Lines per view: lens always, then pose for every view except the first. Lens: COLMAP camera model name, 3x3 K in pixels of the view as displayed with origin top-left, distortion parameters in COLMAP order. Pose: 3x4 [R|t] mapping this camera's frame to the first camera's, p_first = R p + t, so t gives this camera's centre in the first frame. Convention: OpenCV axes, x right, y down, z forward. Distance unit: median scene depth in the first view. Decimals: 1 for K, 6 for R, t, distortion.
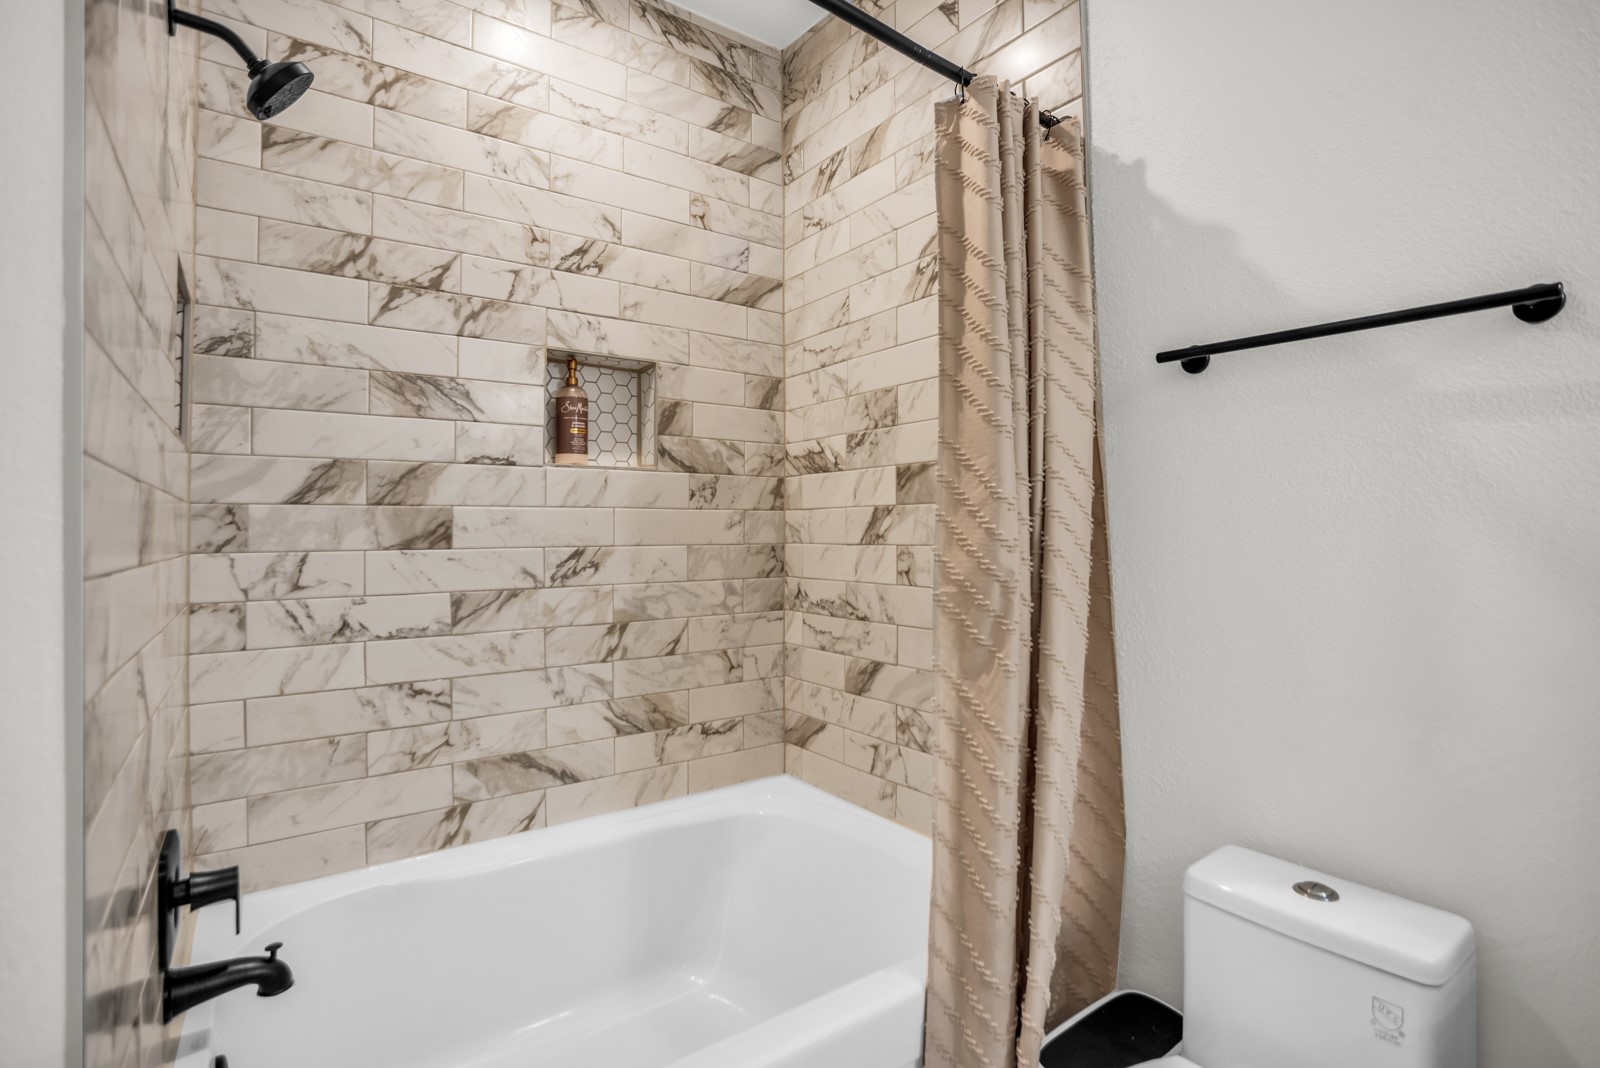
lens RADIAL K [[730.2, 0, 793.8], [0, 730.2, 514.8], [0, 0, 1]] dist [-0.032389, 0.004529]
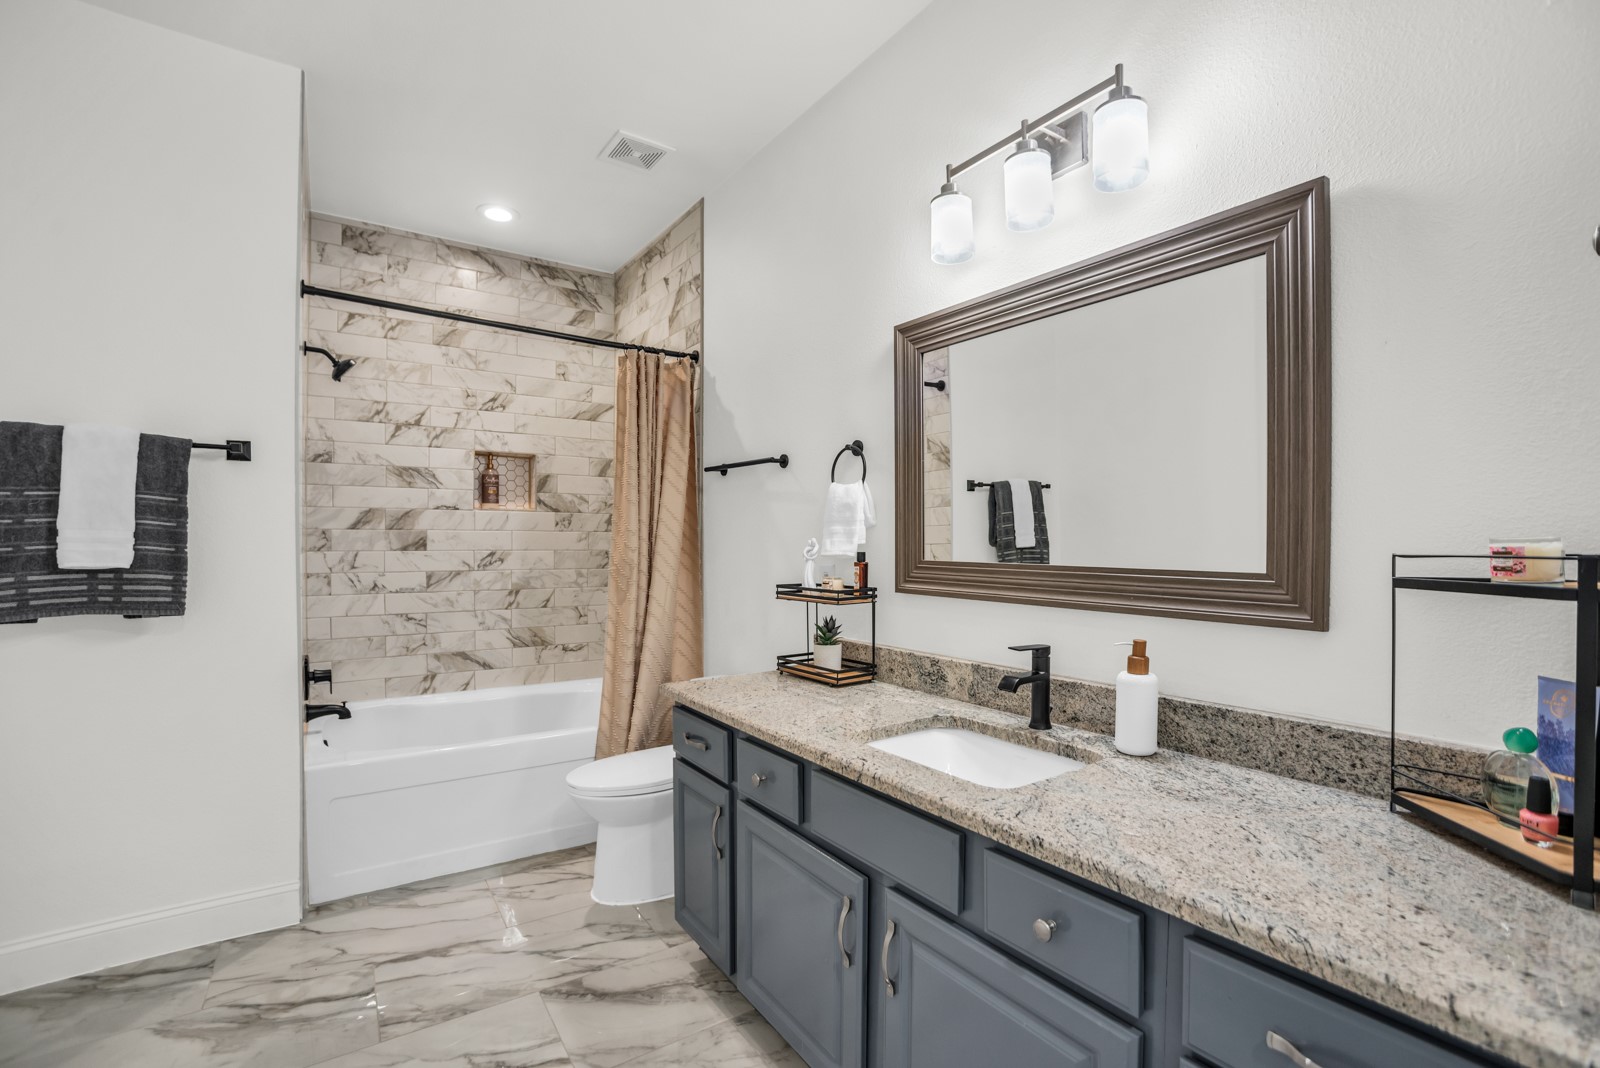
lens RADIAL K [[730.2, 0, 813.1], [0, 730.2, 544.0], [0, 0, 1]] dist [-0.032389, 0.004529]
pose [[0.999261, 0.006228, -0.037932, 0.702788], [-0.005418, 0.999756, 0.021399, -0.022056], [0.038056, -0.021178, 0.999051, -1.012186]]
